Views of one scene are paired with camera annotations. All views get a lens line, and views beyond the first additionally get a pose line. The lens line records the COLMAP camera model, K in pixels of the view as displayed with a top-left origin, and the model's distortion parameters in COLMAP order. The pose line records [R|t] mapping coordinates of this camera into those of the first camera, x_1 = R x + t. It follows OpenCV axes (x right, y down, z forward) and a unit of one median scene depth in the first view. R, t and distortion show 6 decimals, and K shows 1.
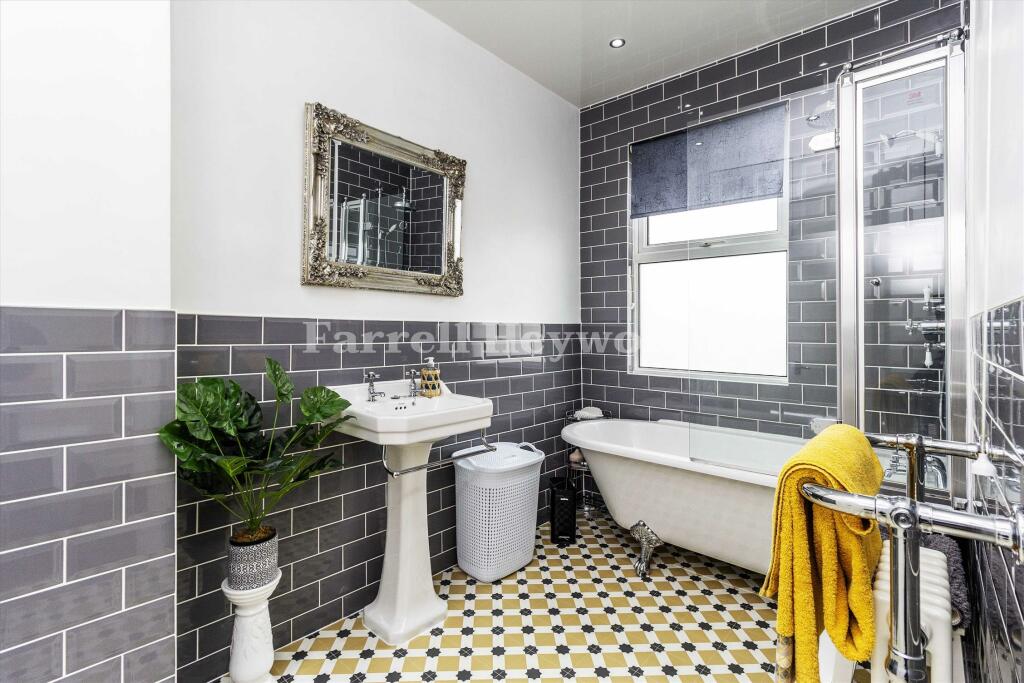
lens RADIAL K [[471.5, 0, 515.0], [0, 471.5, 325.8], [0, 0, 1]] dist [-0.001559, -0.000552]
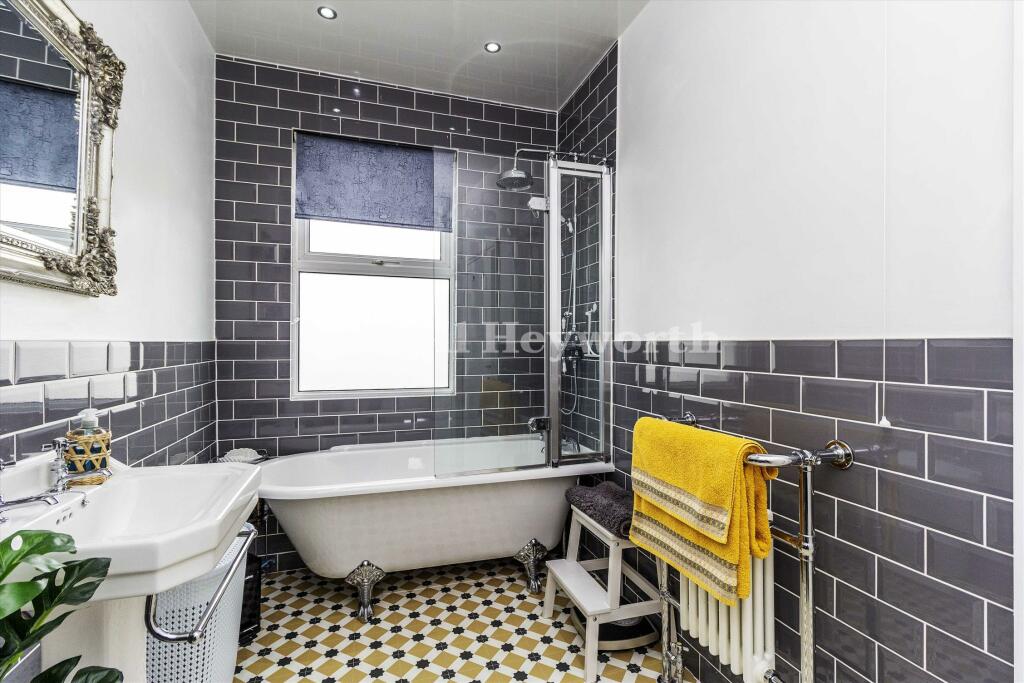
lens RADIAL K [[471.5, 0, 512.1], [0, 471.5, 339.5], [0, 0, 1]] dist [-0.001559, -0.000552]
pose [[0.509196, 0.001435, 0.860649, -0.331066], [-0.004121, 0.999991, 0.000770, -0.011879], [-0.860640, -0.003939, 0.509198, 0.267068]]
